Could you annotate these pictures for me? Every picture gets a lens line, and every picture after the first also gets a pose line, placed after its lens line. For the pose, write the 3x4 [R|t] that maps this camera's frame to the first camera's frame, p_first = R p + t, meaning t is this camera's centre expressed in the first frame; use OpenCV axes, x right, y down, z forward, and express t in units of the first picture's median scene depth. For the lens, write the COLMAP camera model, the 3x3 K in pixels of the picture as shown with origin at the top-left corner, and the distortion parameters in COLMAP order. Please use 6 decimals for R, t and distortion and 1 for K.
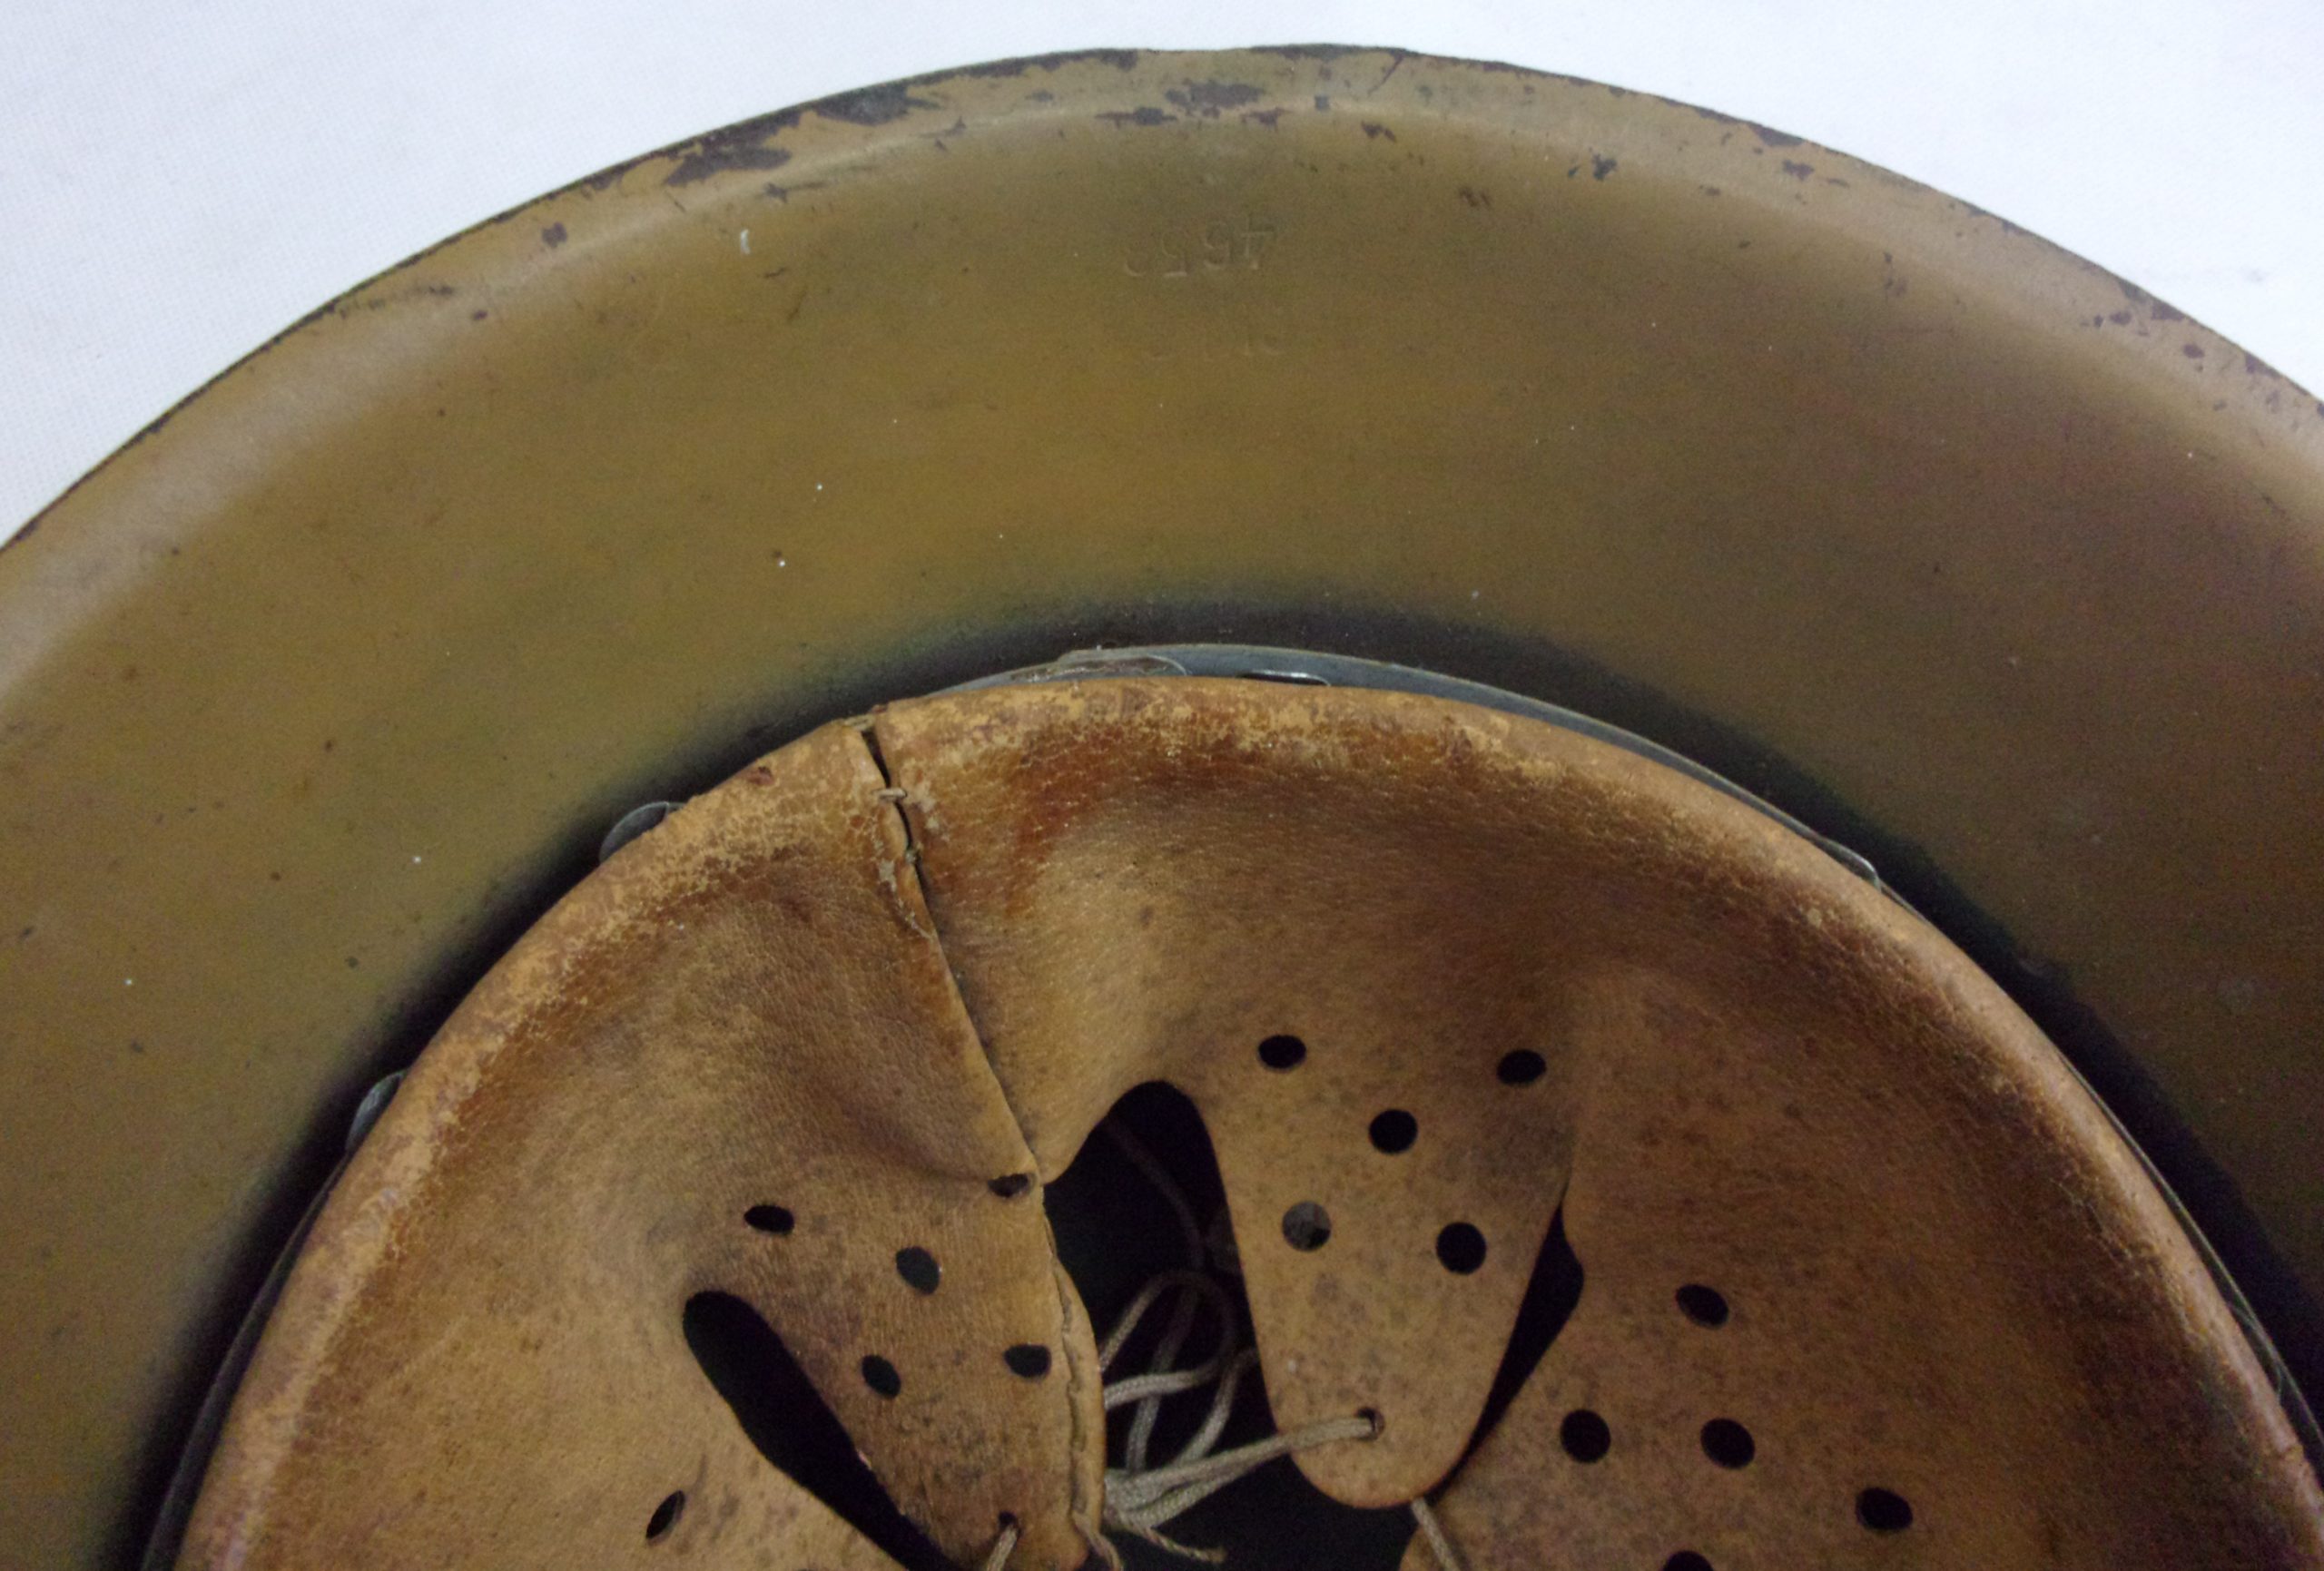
lens RADIAL K [[1926.0, 0, 1159.3], [0, 1926.0, 698.7], [0, 0, 1]] dist [0.004074, 0.010765]
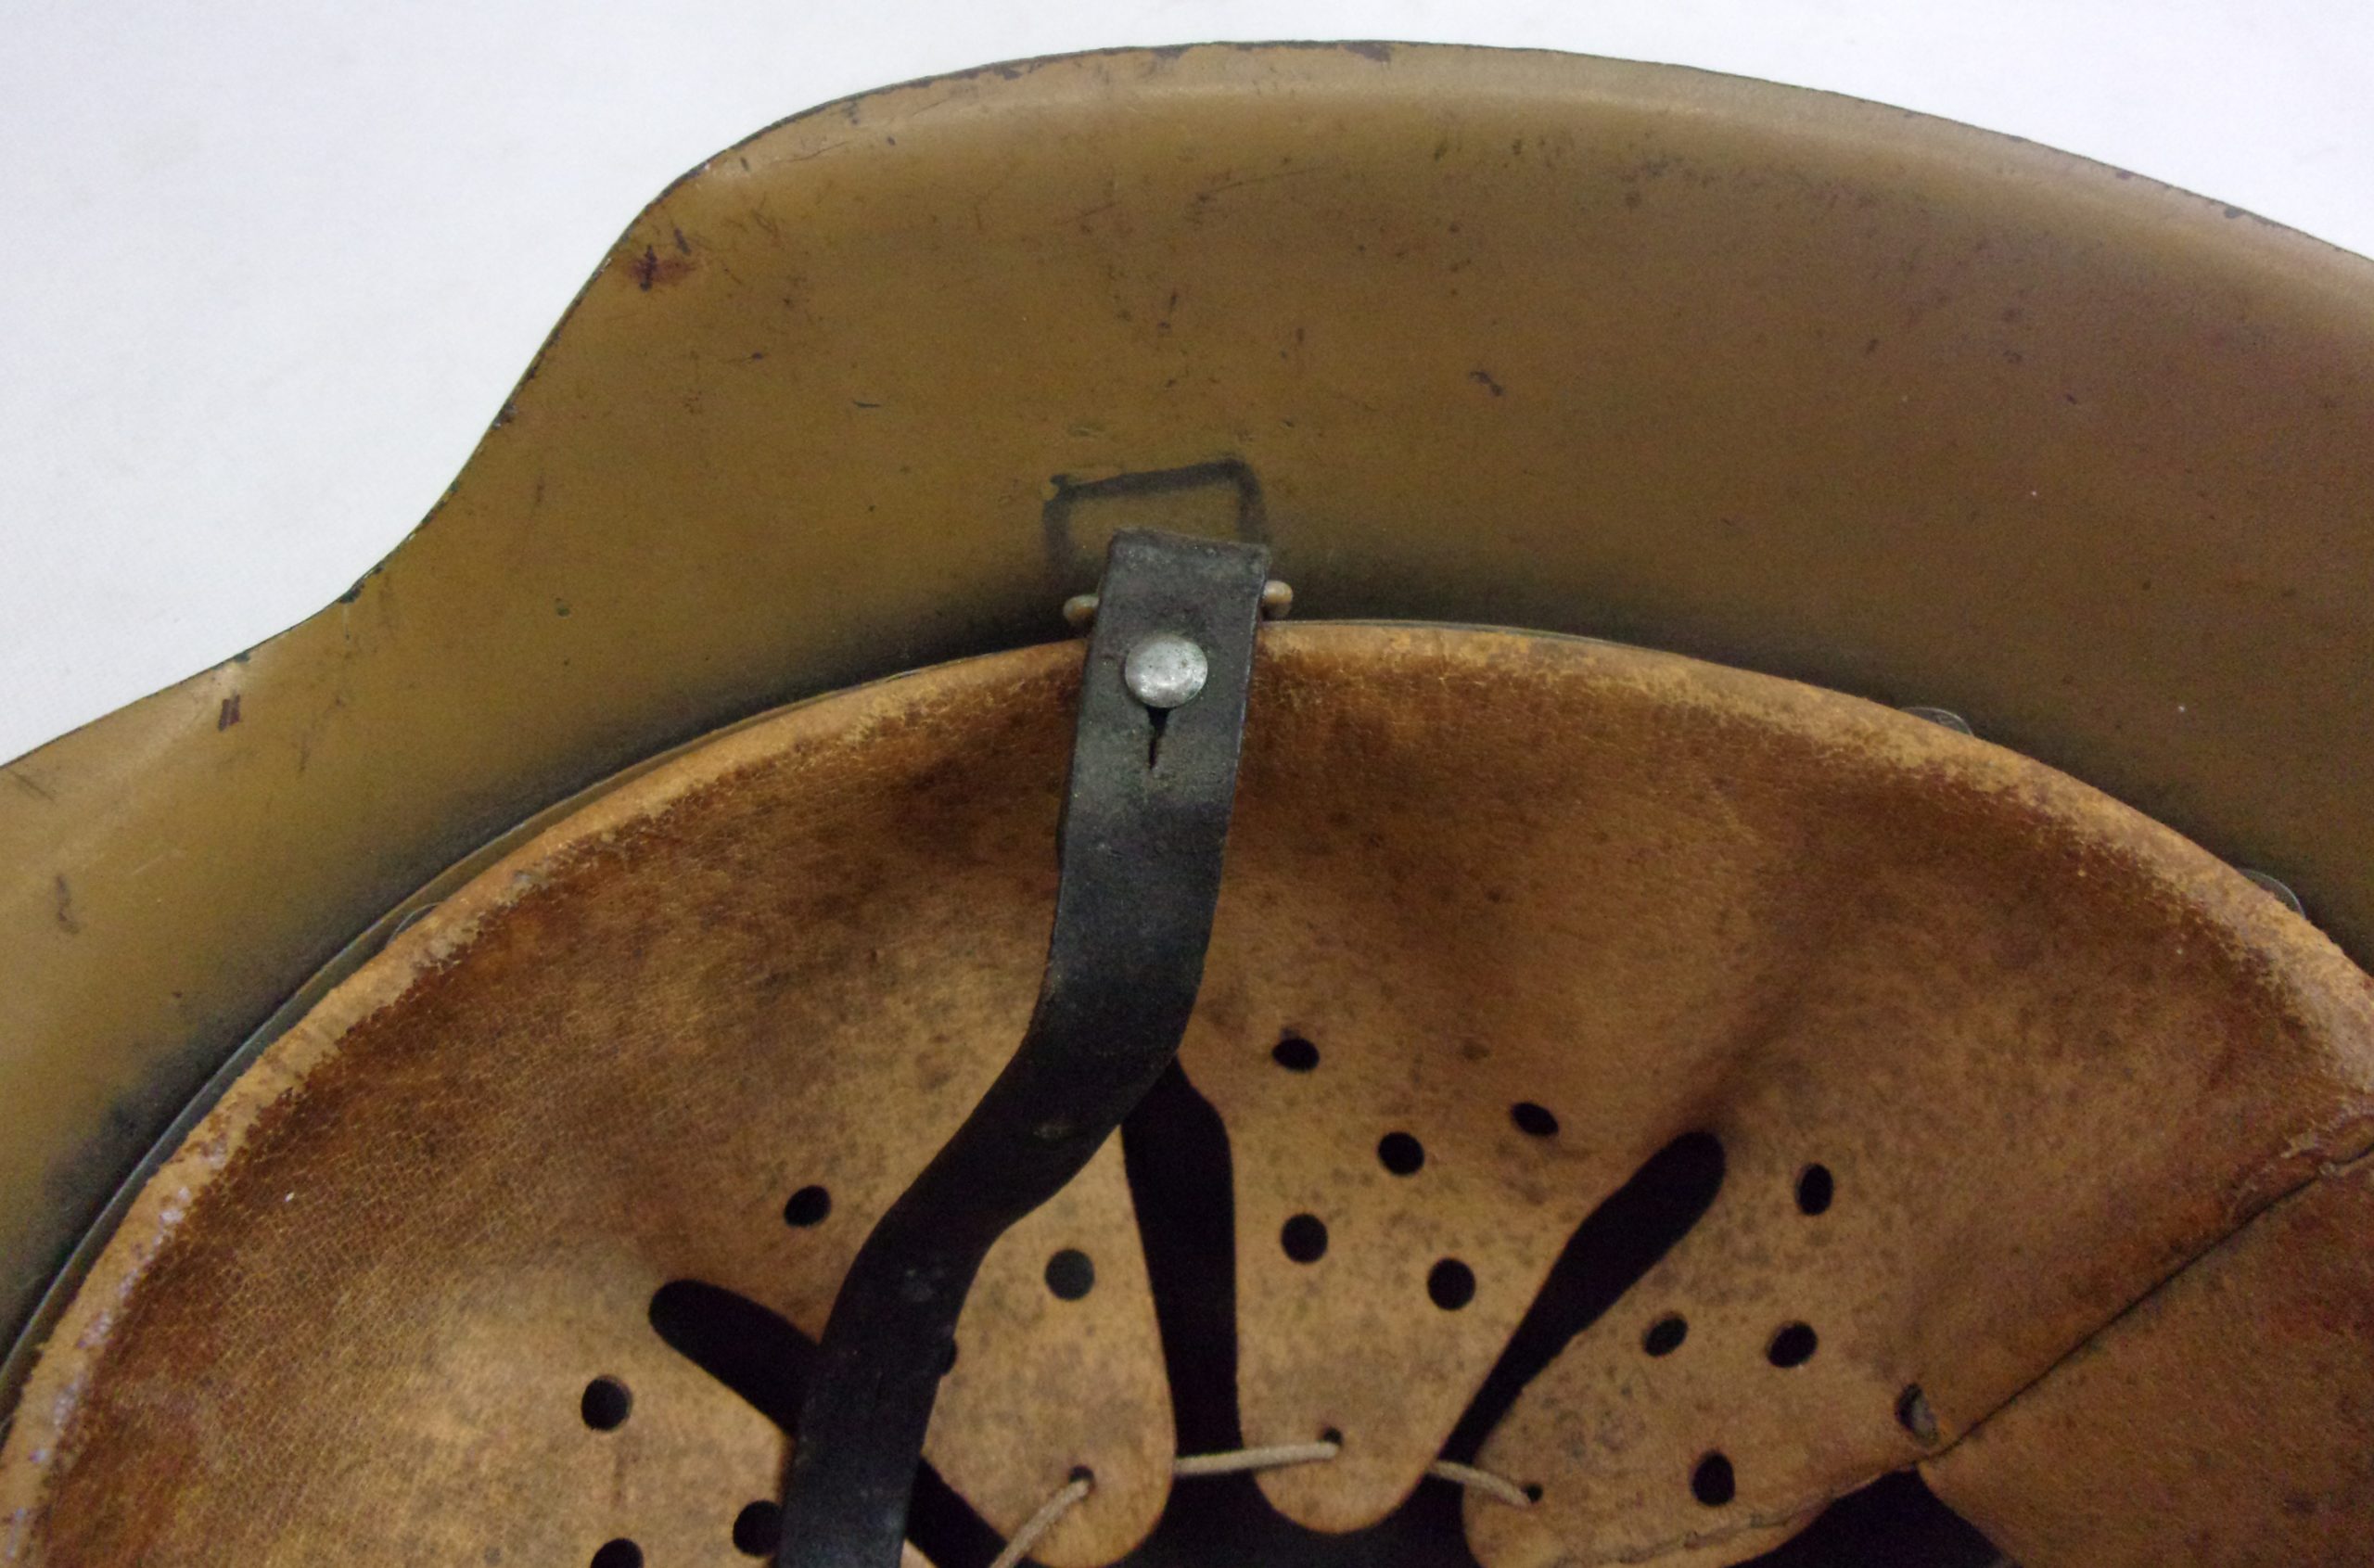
lens RADIAL K [[1967.7, 0, 1188.0], [0, 1967.7, 680.7], [0, 0, 1]] dist [0.004074, 0.010765]
pose [[0.003537, 0.787865, -0.615838, 0.259071], [-0.927066, 0.233453, 0.293341, 0.248052], [0.374882, 0.569884, 0.731229, -0.030211]]
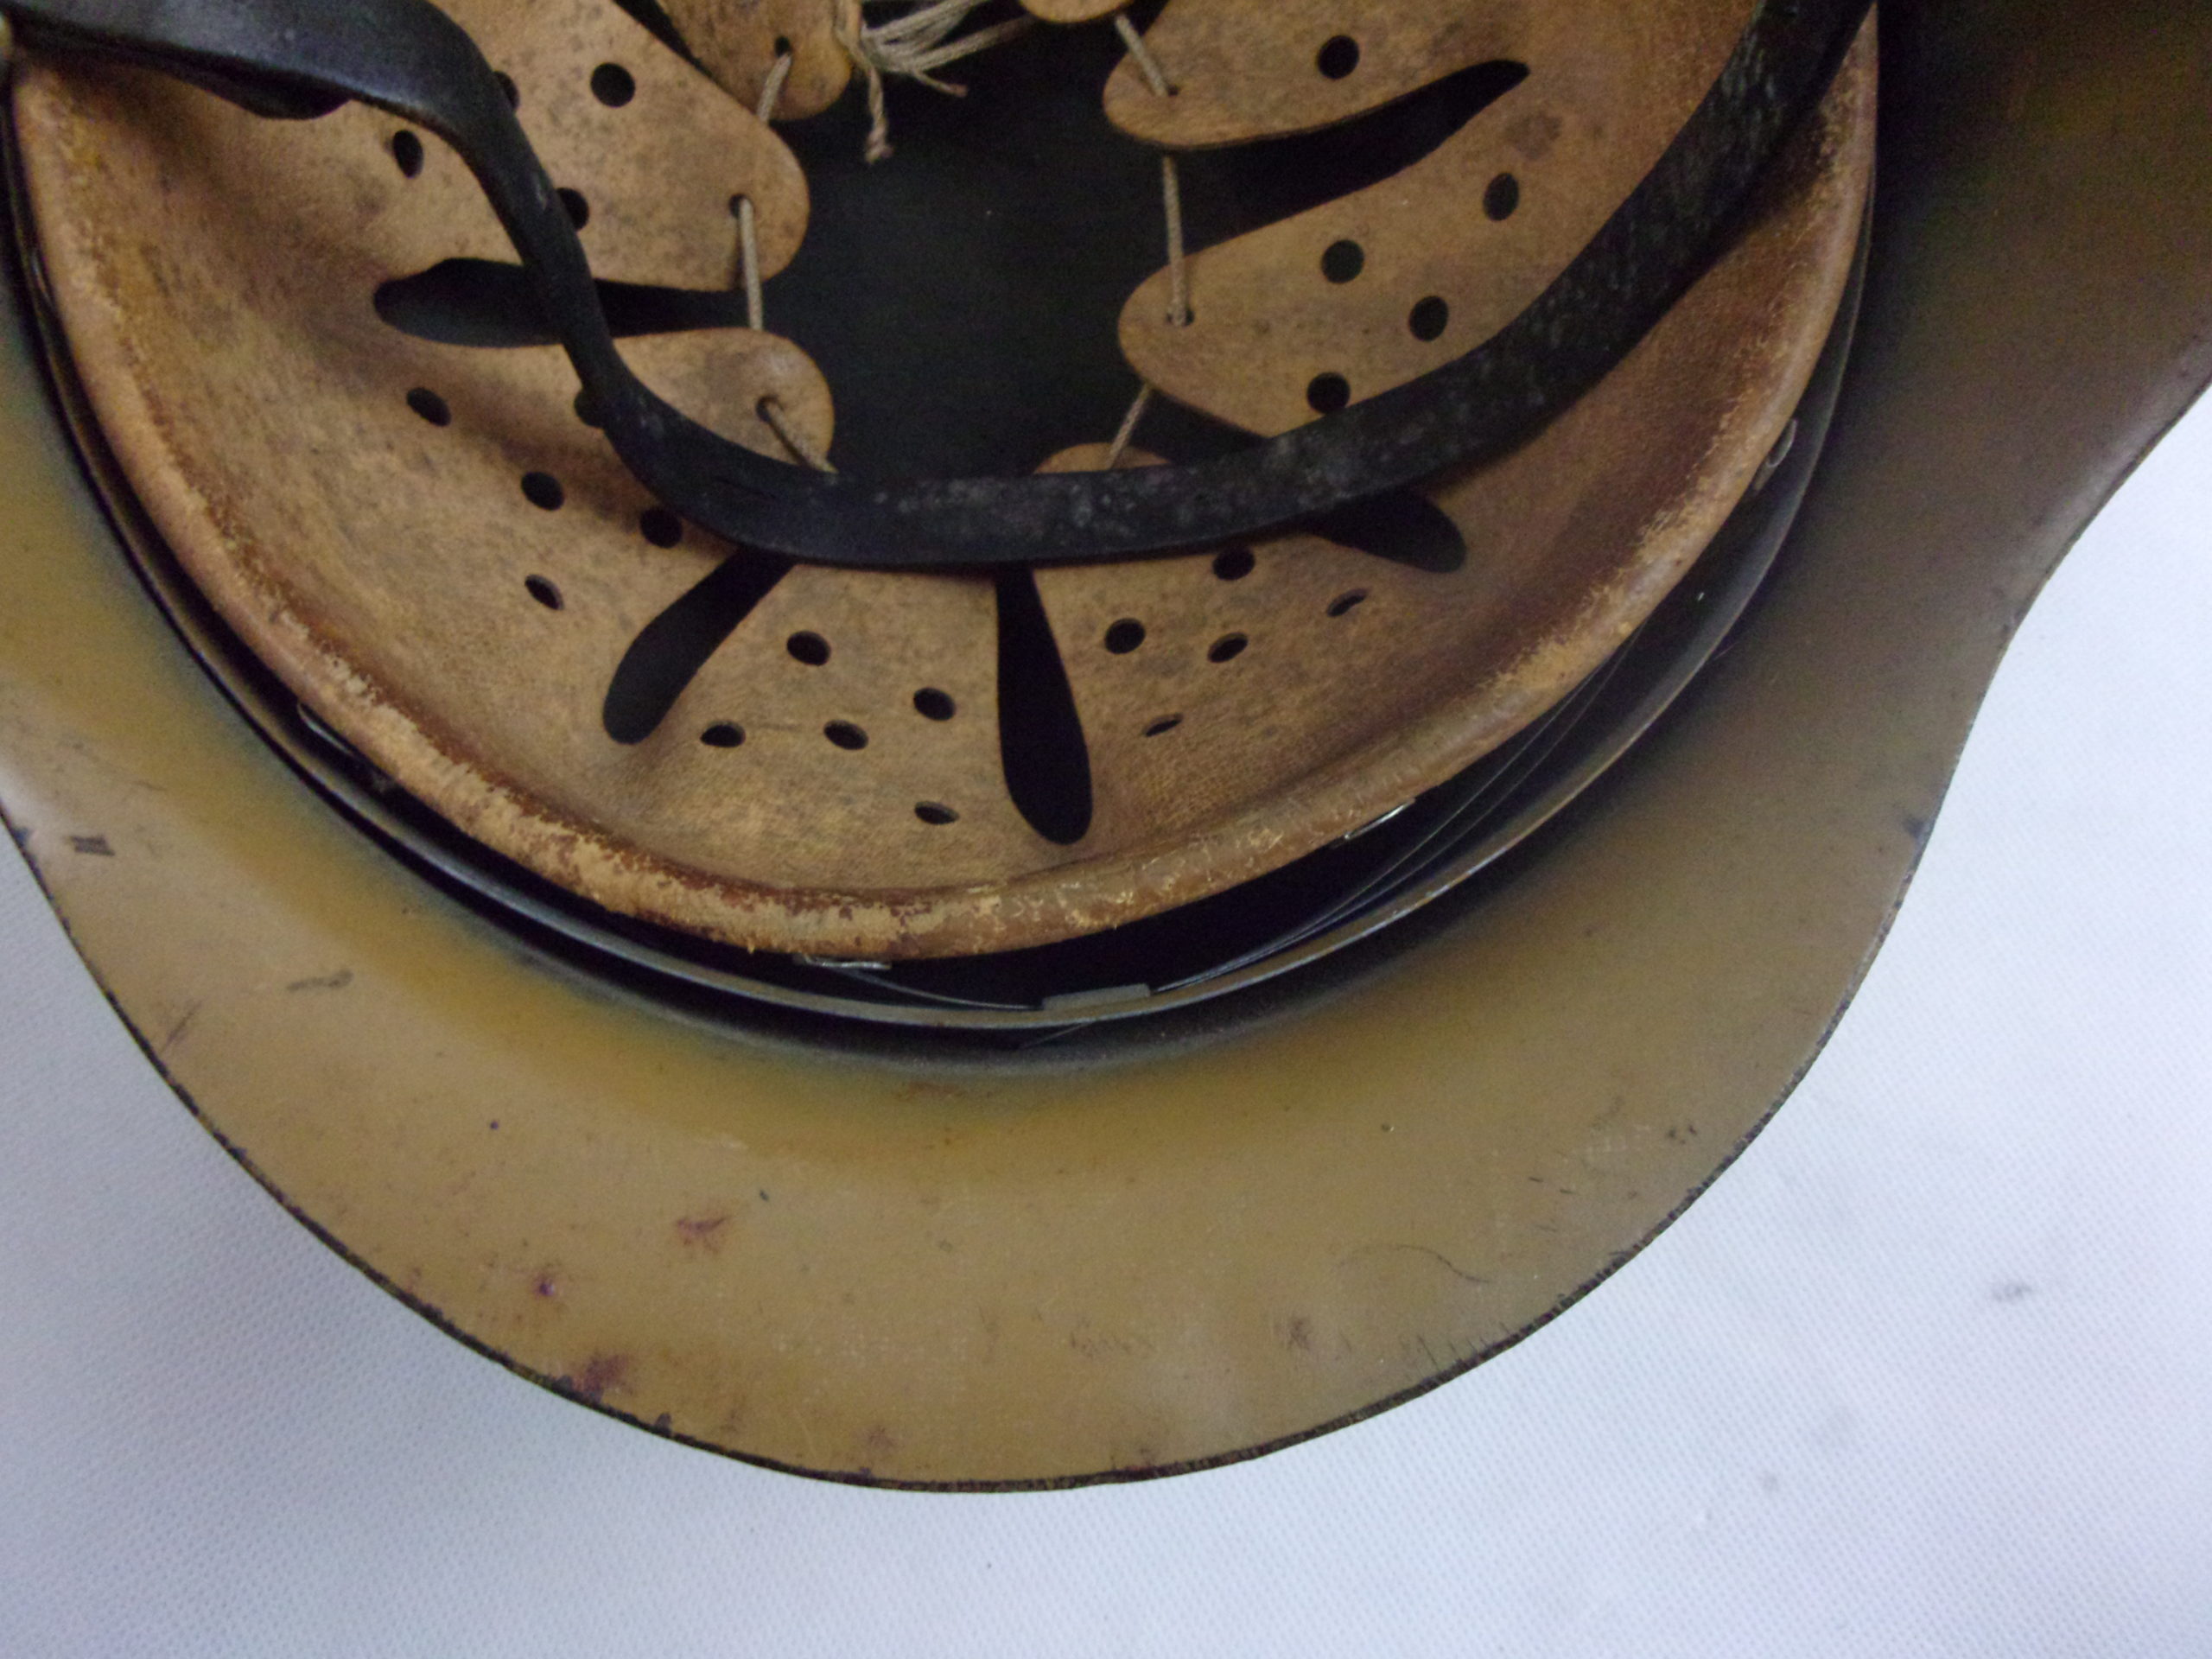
lens RADIAL K [[1842.4, 0, 1106.3], [0, 1842.4, 826.5], [0, 0, 1]] dist [0.012670, -0.029128]
pose [[0.999704, -0.017191, 0.017241, 0.117747], [0.012283, 0.967520, 0.252496, 0.752671], [-0.021021, -0.252210, 0.967444, -0.298154]]
